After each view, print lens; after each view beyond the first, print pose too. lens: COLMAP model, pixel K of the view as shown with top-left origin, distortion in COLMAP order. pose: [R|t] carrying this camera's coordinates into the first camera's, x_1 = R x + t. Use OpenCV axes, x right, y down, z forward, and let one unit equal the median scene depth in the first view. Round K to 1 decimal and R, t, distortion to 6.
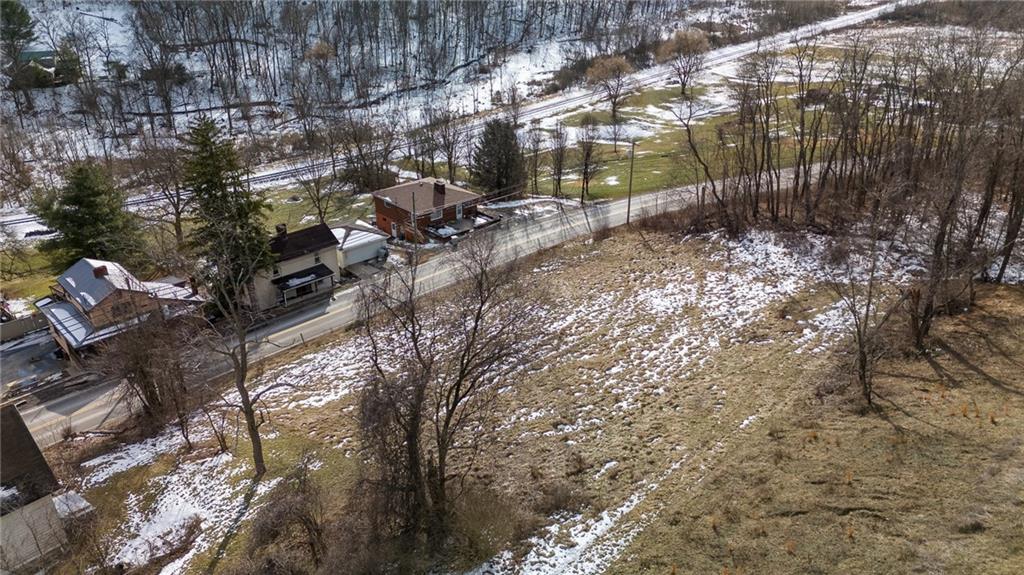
lens RADIAL K [[753.0, 0, 511.3], [0, 753.0, 285.9], [0, 0, 1]] dist [0.071944, -0.046385]
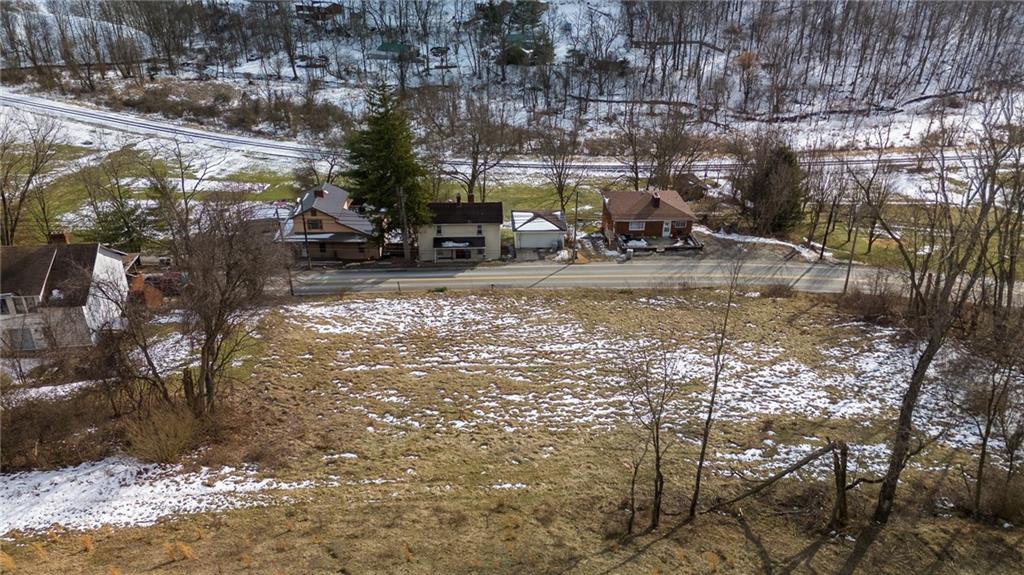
lens RADIAL K [[753.0, 0, 517.9], [0, 753.0, 286.7], [0, 0, 1]] dist [0.071944, -0.046385]
pose [[0.761930, 0.291816, -0.578193, 0.527162], [-0.297023, 0.950765, 0.088444, -0.085686], [0.575535, 0.104349, 0.811092, 0.184158]]
